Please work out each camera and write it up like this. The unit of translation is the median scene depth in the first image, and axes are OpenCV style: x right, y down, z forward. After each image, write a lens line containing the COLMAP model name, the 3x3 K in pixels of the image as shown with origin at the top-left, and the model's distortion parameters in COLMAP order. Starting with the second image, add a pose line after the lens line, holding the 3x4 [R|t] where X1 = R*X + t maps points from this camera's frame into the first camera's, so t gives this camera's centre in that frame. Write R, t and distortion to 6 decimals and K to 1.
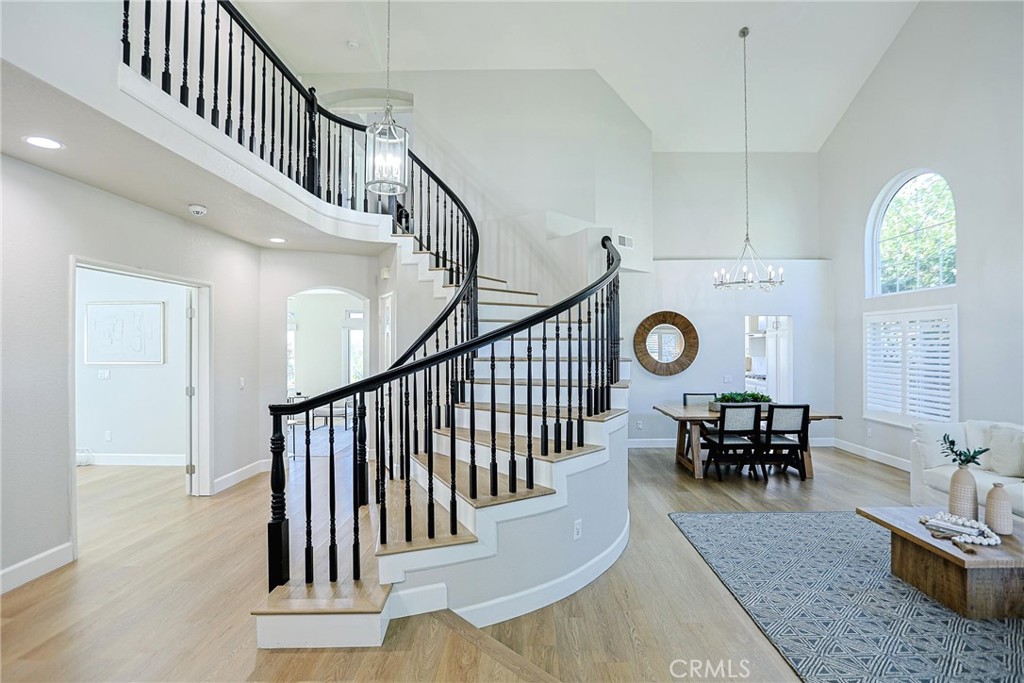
lens RADIAL K [[496.8, 0, 512.9], [0, 496.8, 346.1], [0, 0, 1]] dist [-0.043060, 0.013745]
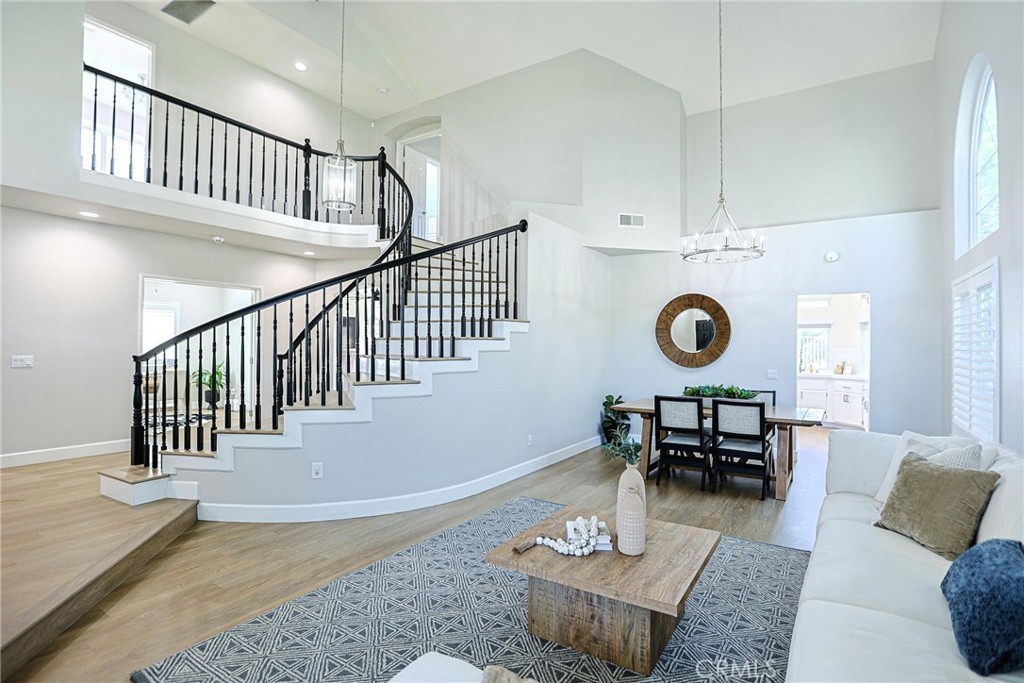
lens RADIAL K [[496.8, 0, 512.8], [0, 496.8, 345.0], [0, 0, 1]] dist [-0.043060, 0.013745]
pose [[0.849801, 0.007112, -0.527055, 0.792403], [-0.010945, 0.999931, -0.004154, 0.042220], [0.526989, 0.009298, 0.849821, 0.150564]]
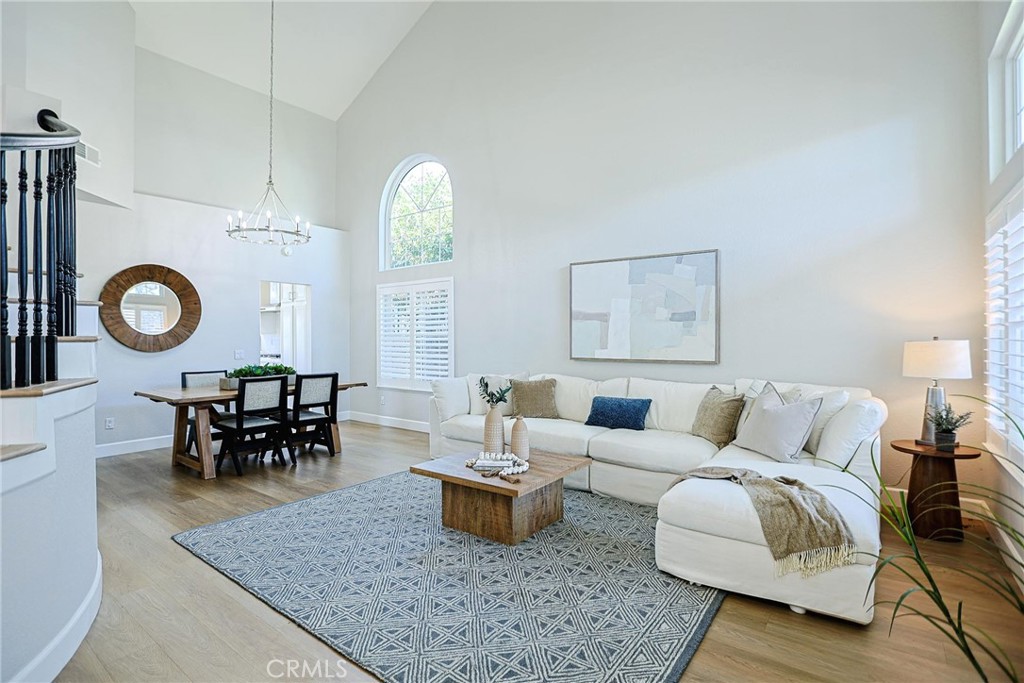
lens RADIAL K [[496.8, 0, 519.4], [0, 496.8, 340.3], [0, 0, 1]] dist [-0.043060, 0.013745]
pose [[0.571130, -0.003527, 0.820852, 0.039349], [0.002267, 0.999994, 0.002719, 0.066126], [-0.820856, 0.000308, 0.571134, 0.215048]]
